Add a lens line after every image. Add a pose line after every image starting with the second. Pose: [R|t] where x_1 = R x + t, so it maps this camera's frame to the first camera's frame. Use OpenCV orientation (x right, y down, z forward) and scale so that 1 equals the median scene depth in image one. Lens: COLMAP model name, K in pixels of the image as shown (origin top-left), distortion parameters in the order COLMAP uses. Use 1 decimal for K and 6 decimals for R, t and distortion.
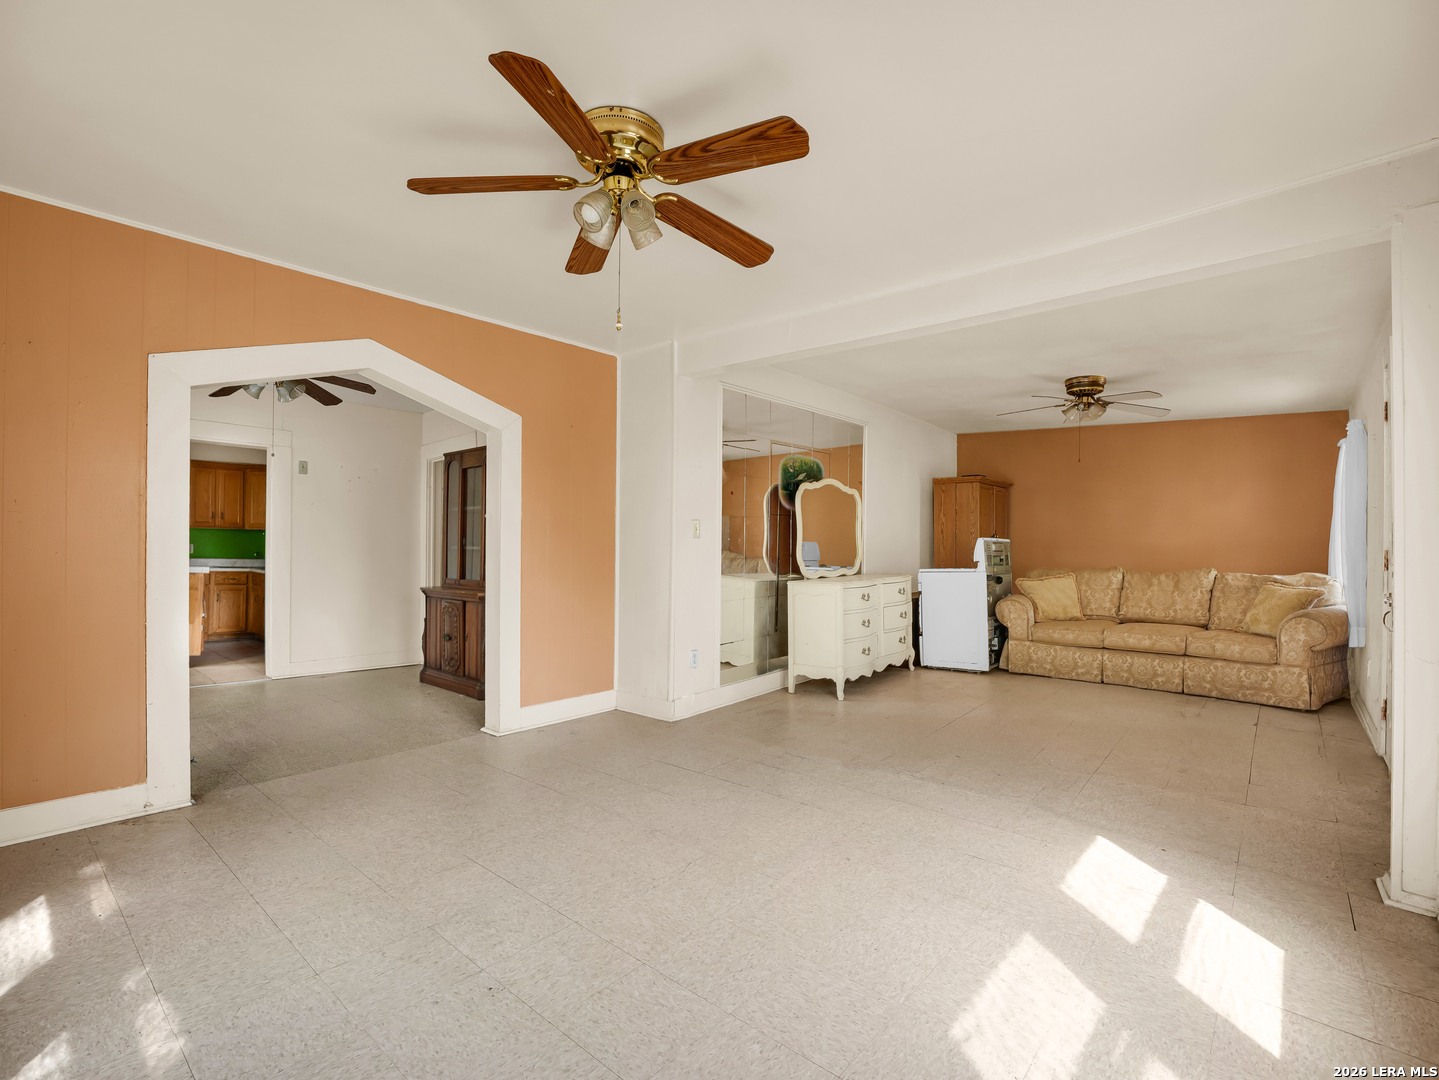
lens RADIAL K [[671.7, 0, 723.6], [0, 671.7, 545.4], [0, 0, 1]] dist [-0.021396, 0.000357]
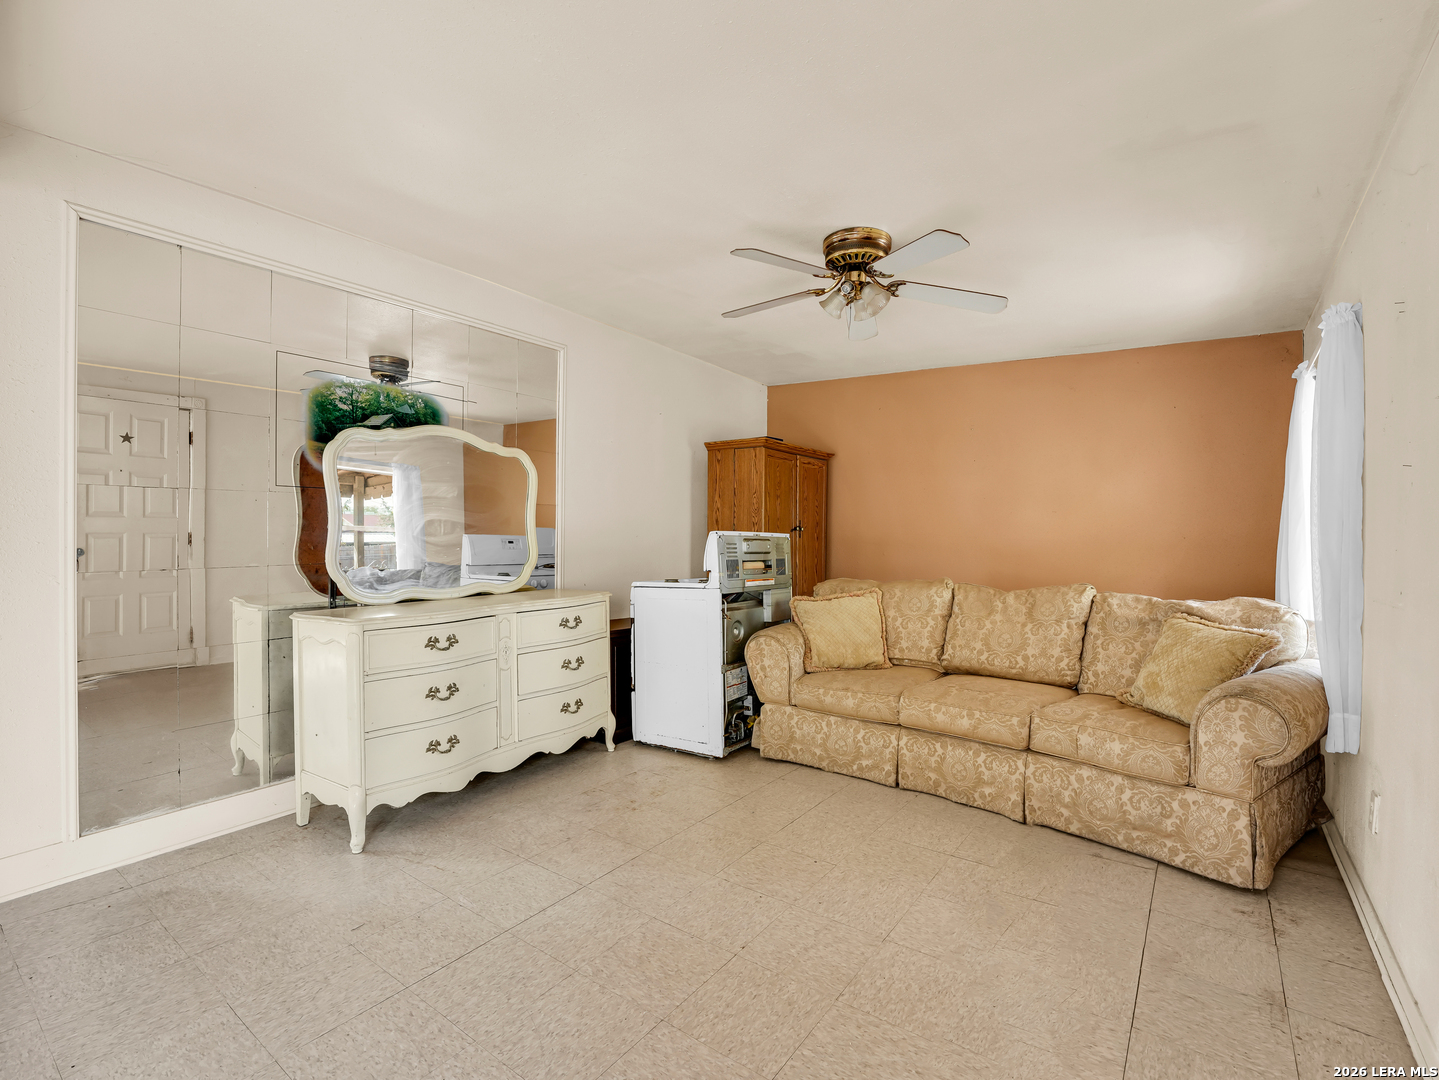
lens RADIAL K [[671.7, 0, 717.1], [0, 671.7, 540.3], [0, 0, 1]] dist [-0.021396, 0.000357]
pose [[0.997606, 0.004234, 0.069029, 0.395985], [-0.004479, 0.999984, 0.003390, -0.005627], [-0.069014, -0.003691, 0.997609, 0.467644]]
